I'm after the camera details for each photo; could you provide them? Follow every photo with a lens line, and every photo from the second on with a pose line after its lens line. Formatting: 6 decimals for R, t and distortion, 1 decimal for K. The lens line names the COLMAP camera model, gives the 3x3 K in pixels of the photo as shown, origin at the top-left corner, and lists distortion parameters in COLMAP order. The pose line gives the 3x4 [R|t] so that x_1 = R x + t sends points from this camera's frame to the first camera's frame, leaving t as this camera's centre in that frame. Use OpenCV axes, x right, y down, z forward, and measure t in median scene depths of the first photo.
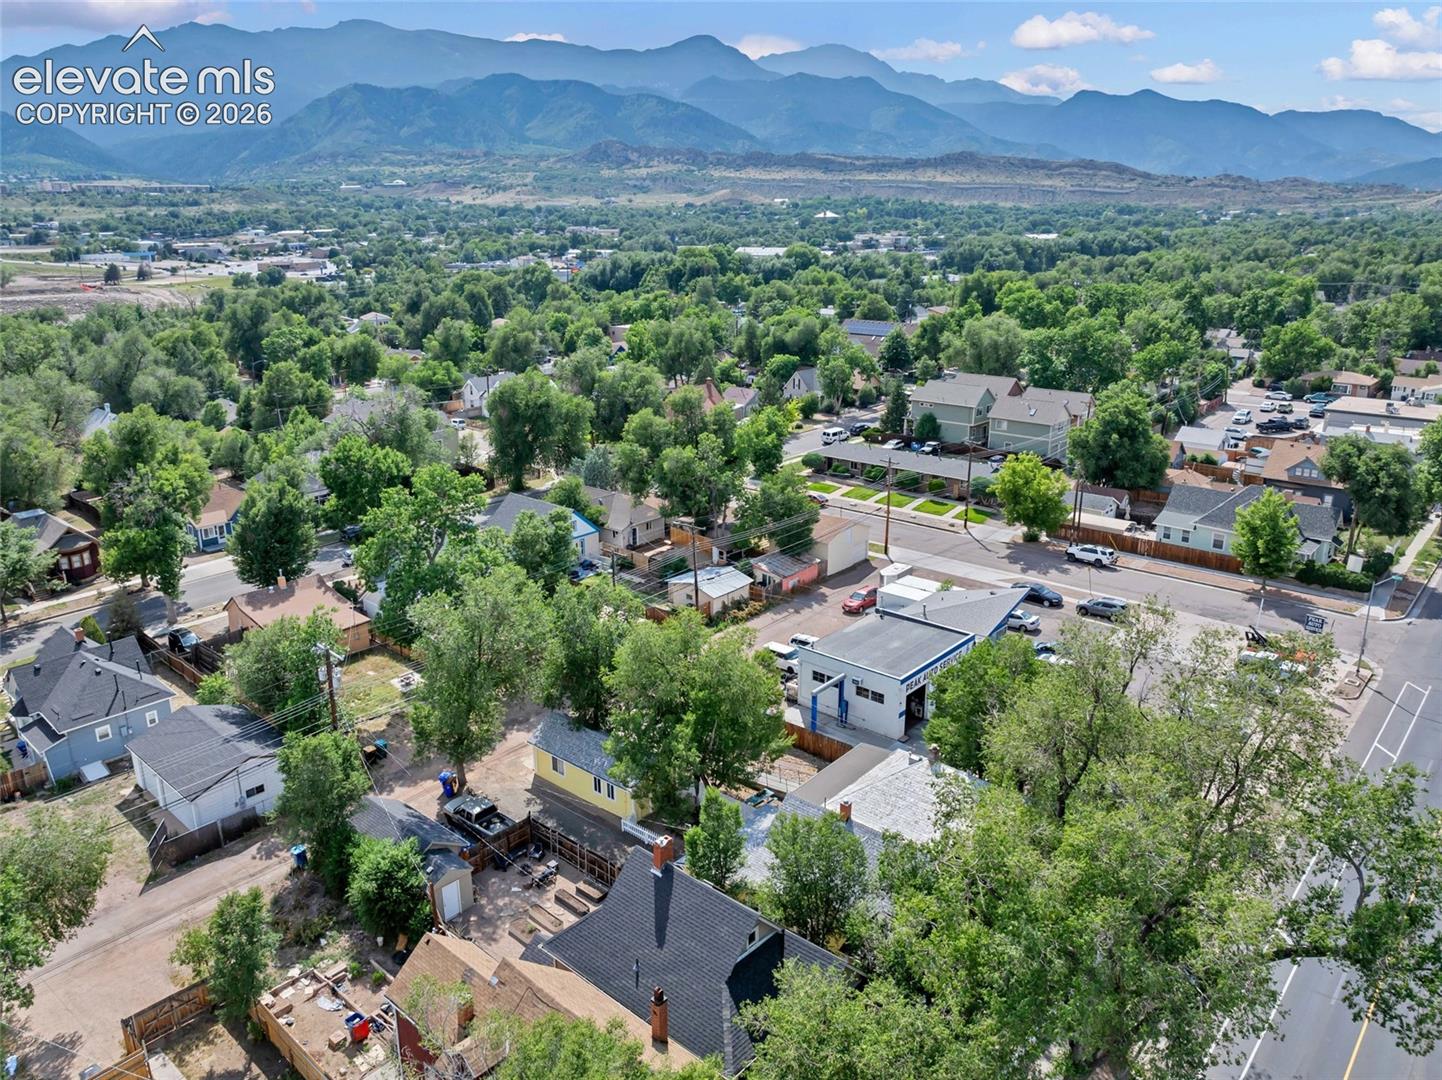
lens RADIAL K [[1039.9, 0, 716.2], [0, 1039.9, 512.3], [0, 0, 1]] dist [-0.039991, 0.008068]
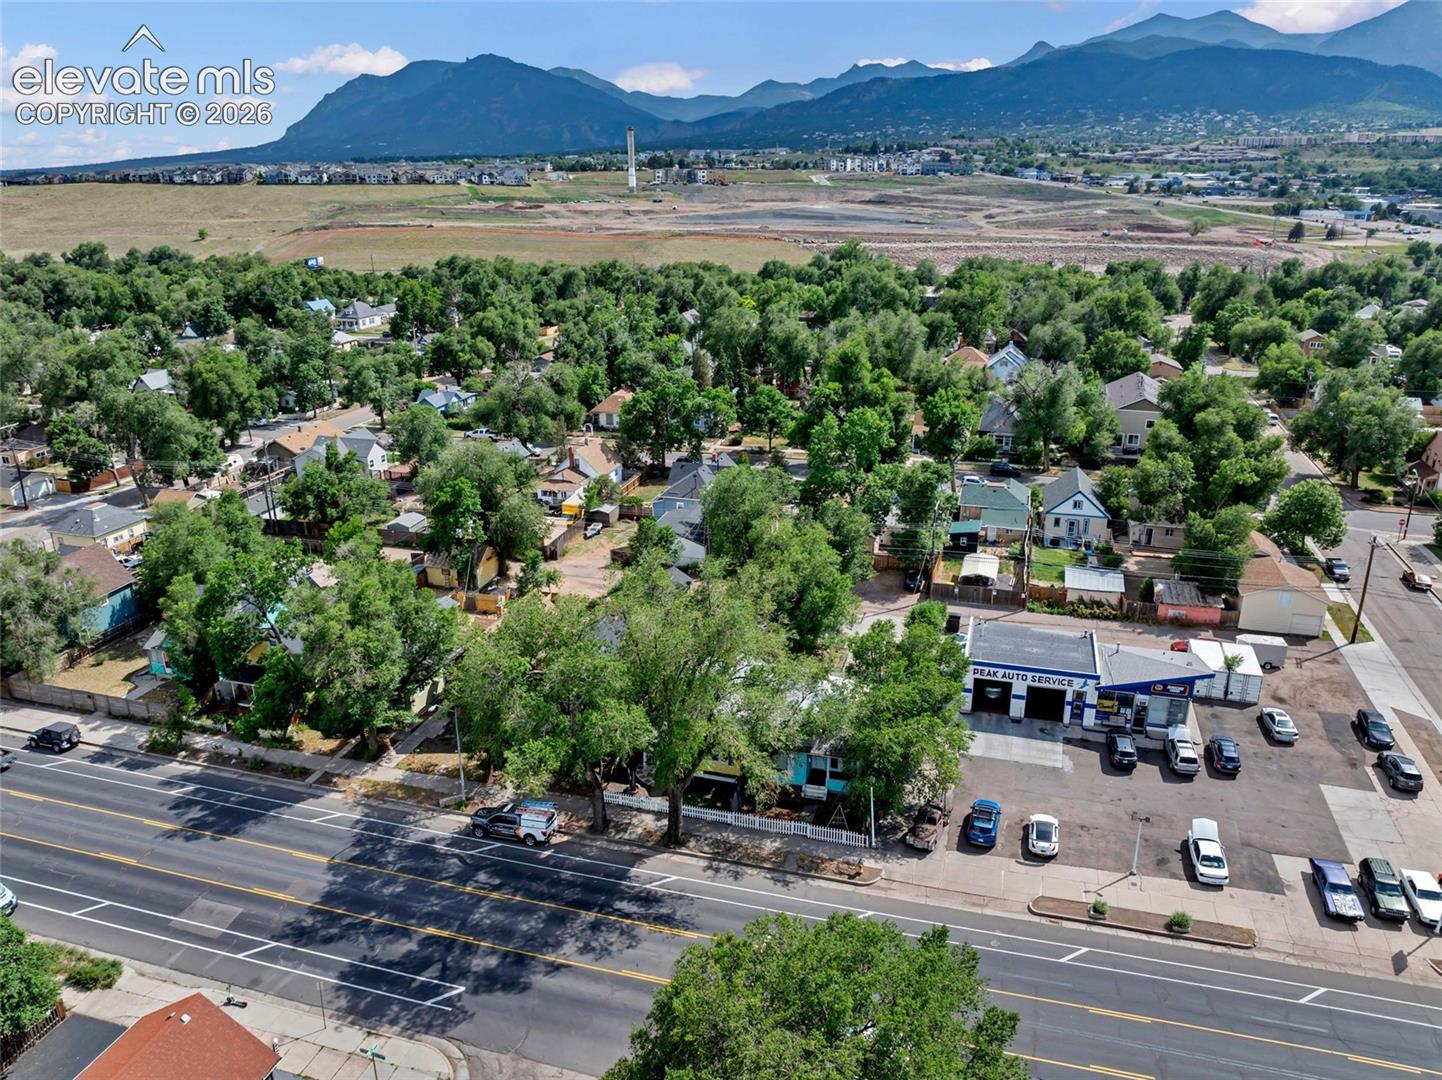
lens RADIAL K [[1019.5, 0, 682.5], [0, 1019.5, 514.9], [0, 0, 1]] dist [-0.036451, 0.003271]
pose [[0.415718, 0.301993, -0.857892, 0.510188], [-0.253471, 0.944361, 0.209604, -0.078814], [0.873459, 0.130315, 0.469134, 0.082092]]
